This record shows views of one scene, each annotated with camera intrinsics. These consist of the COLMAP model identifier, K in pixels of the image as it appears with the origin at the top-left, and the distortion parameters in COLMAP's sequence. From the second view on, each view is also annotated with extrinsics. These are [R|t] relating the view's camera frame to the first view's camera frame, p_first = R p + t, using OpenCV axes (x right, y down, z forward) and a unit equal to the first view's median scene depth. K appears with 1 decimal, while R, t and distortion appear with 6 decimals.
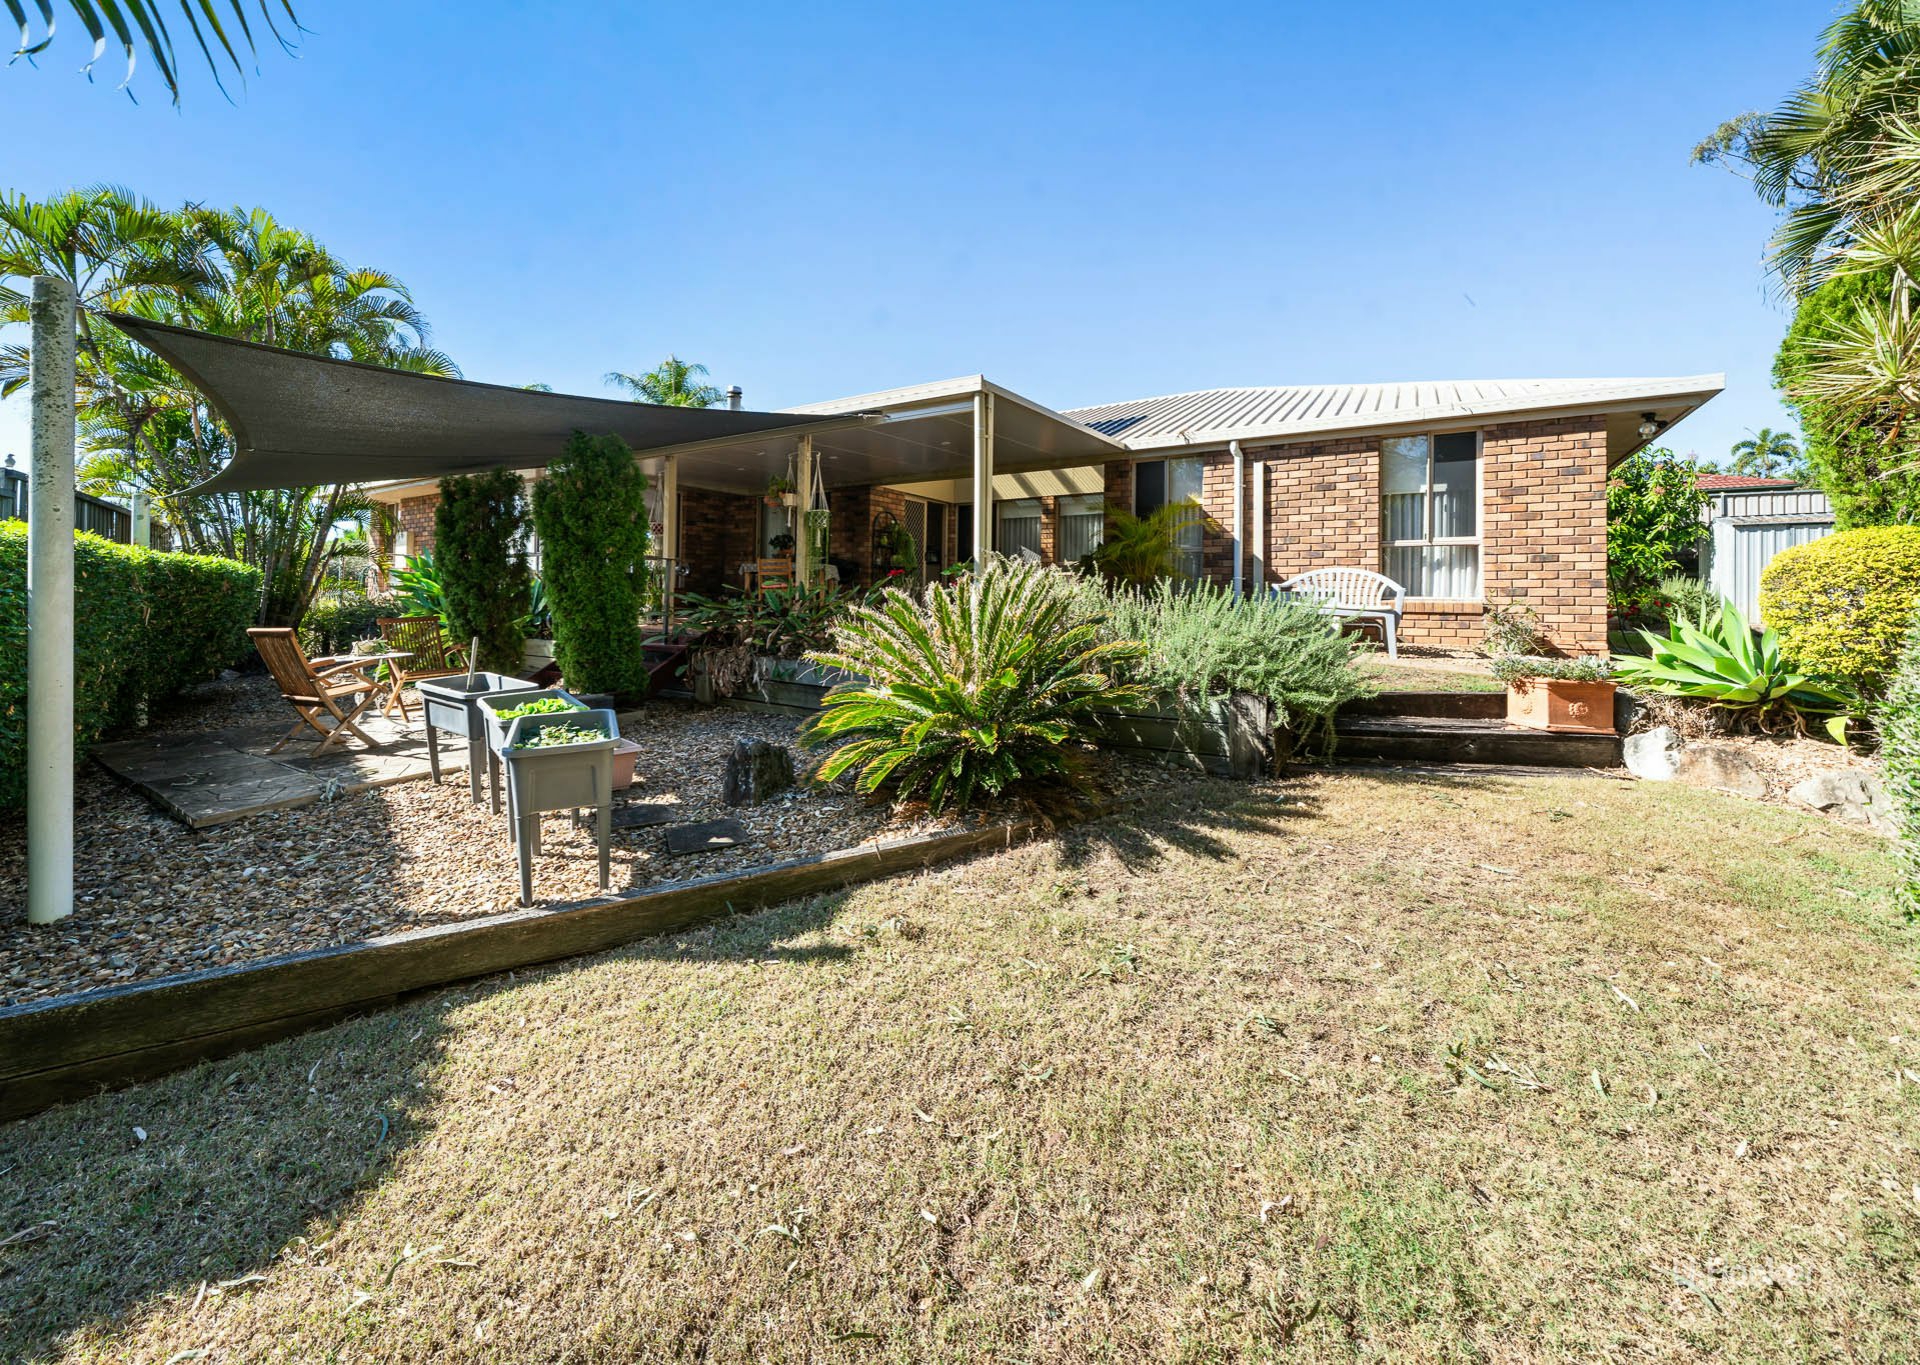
lens RADIAL K [[716.3, 0, 938.7], [0, 716.3, 583.4], [0, 0, 1]] dist [-0.002786, -0.000598]
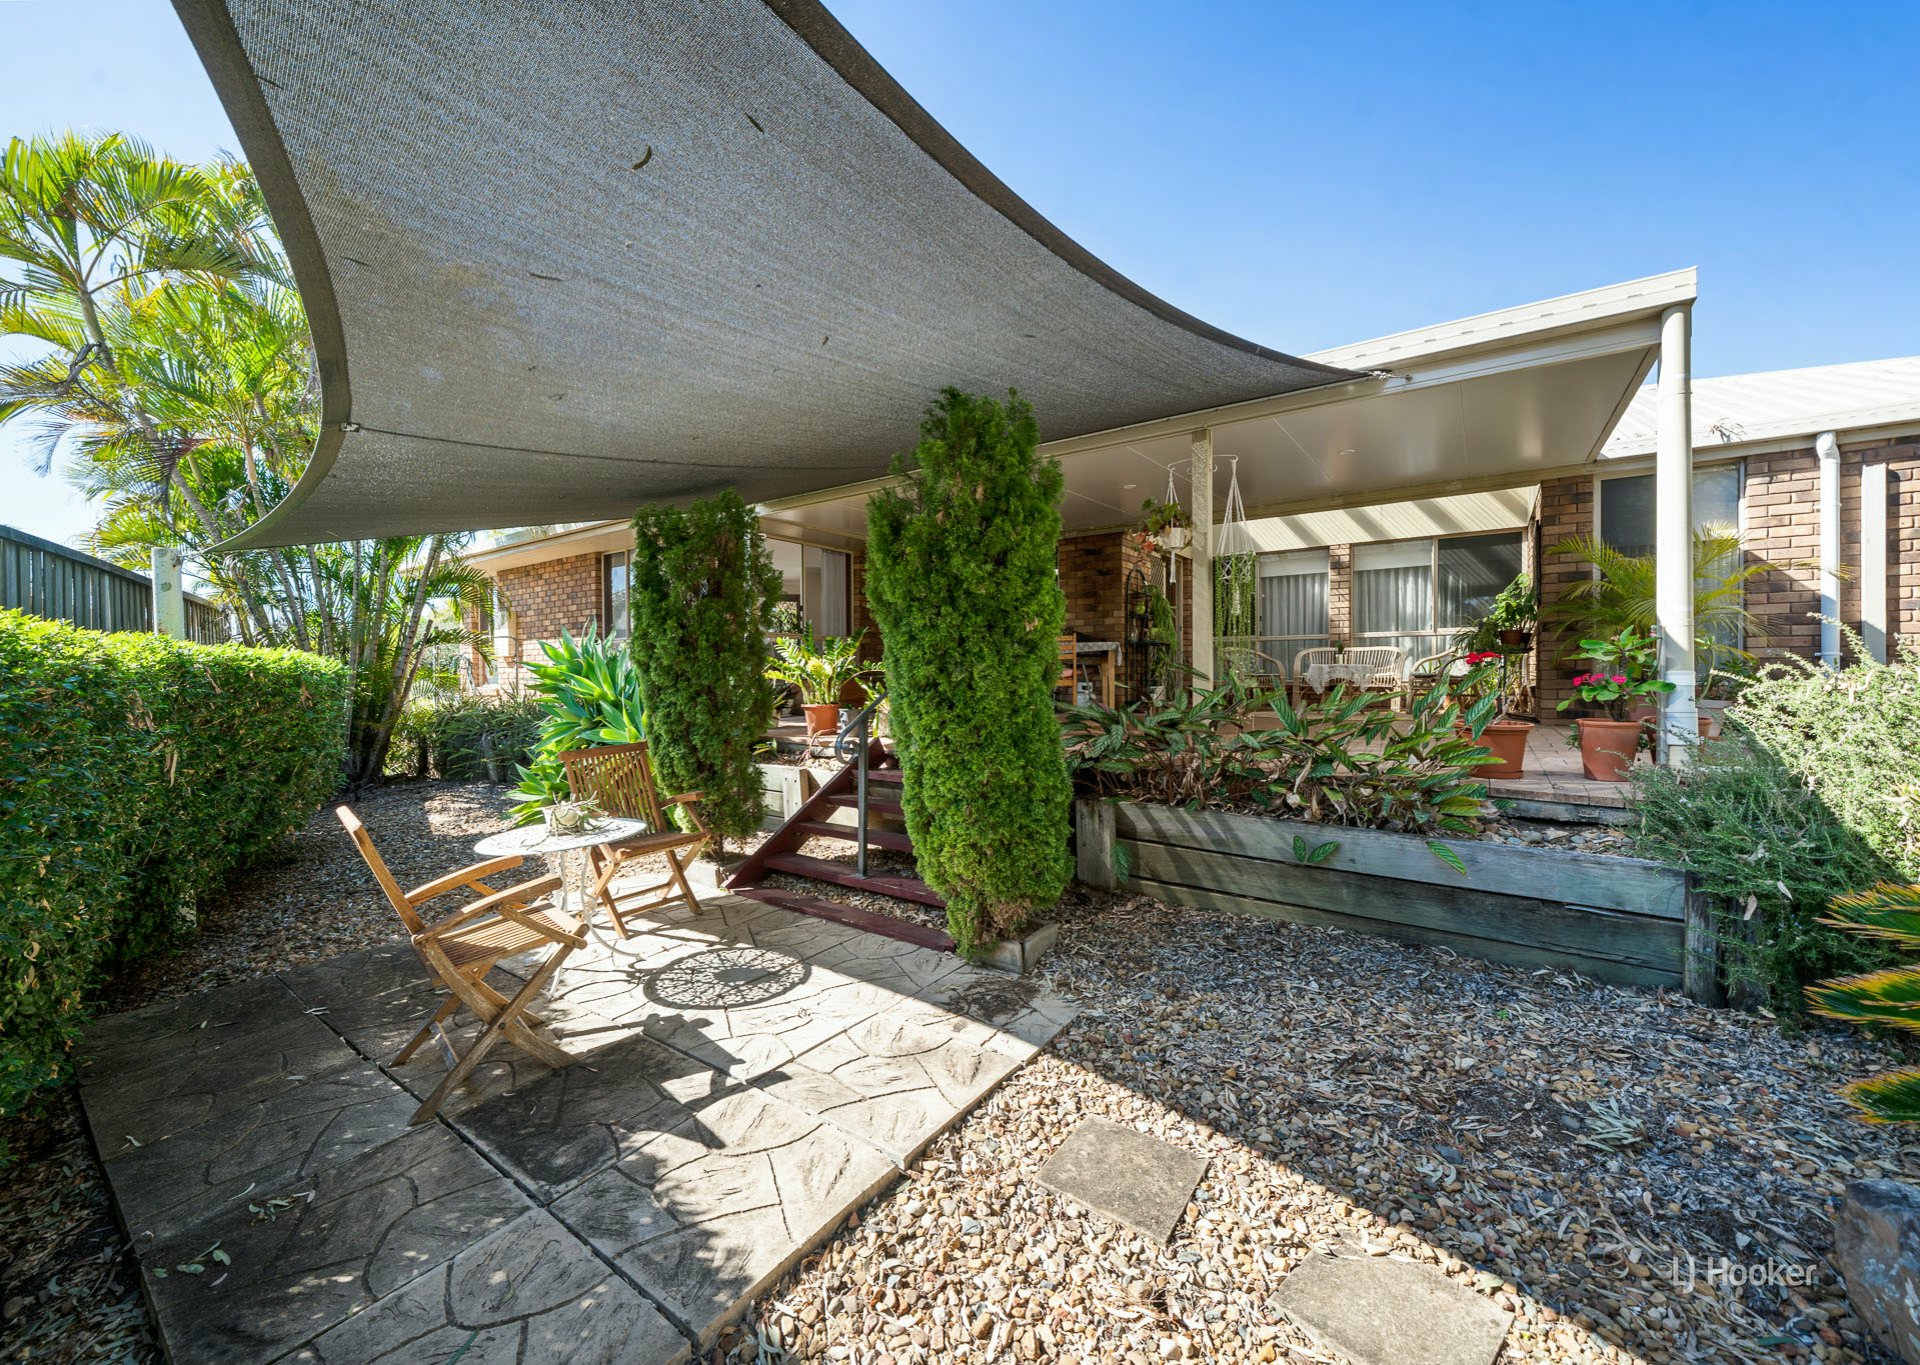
lens RADIAL K [[754.0, 0, 971.4], [0, 754.0, 691.2], [0, 0, 1]] dist [-0.008027, -0.000611]
pose [[0.998612, -0.016160, -0.050123, -0.282793], [0.018301, 0.998927, 0.042537, -0.013544], [0.049382, -0.043395, 0.997837, 0.276405]]
